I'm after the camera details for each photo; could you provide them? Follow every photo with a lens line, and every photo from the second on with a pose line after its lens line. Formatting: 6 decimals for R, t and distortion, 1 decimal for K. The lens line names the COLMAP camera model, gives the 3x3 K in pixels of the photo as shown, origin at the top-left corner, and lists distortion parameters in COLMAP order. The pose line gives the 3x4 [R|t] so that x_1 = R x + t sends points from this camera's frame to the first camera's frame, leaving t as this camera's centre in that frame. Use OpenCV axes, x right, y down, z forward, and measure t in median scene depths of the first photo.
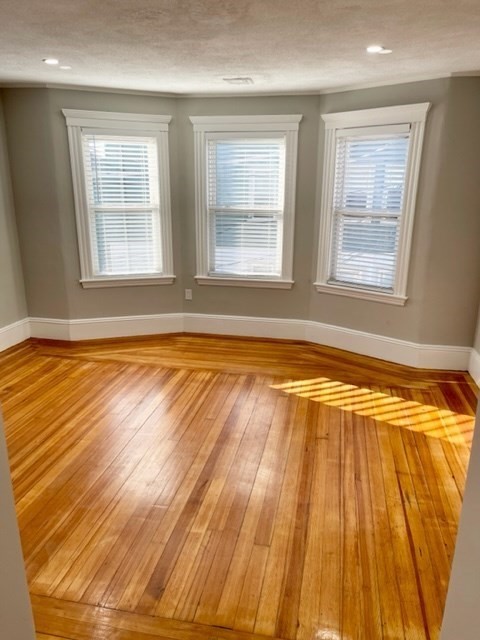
lens RADIAL K [[482.3, 0, 245.5], [0, 482.3, 323.6], [0, 0, 1]] dist [0.044426, -0.021044]
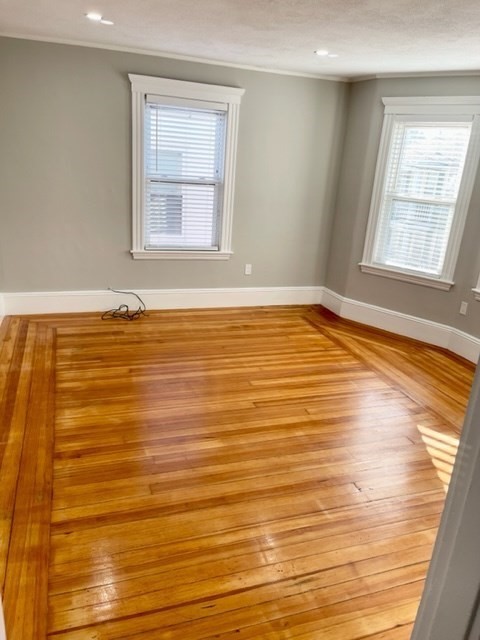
lens RADIAL K [[482.3, 0, 242.8], [0, 482.3, 318.7], [0, 0, 1]] dist [0.044426, -0.021044]
pose [[0.505520, 0.293525, -0.811352, 0.447438], [-0.310388, 0.939267, 0.146412, -0.056083], [0.805052, 0.177819, 0.565925, 0.251608]]
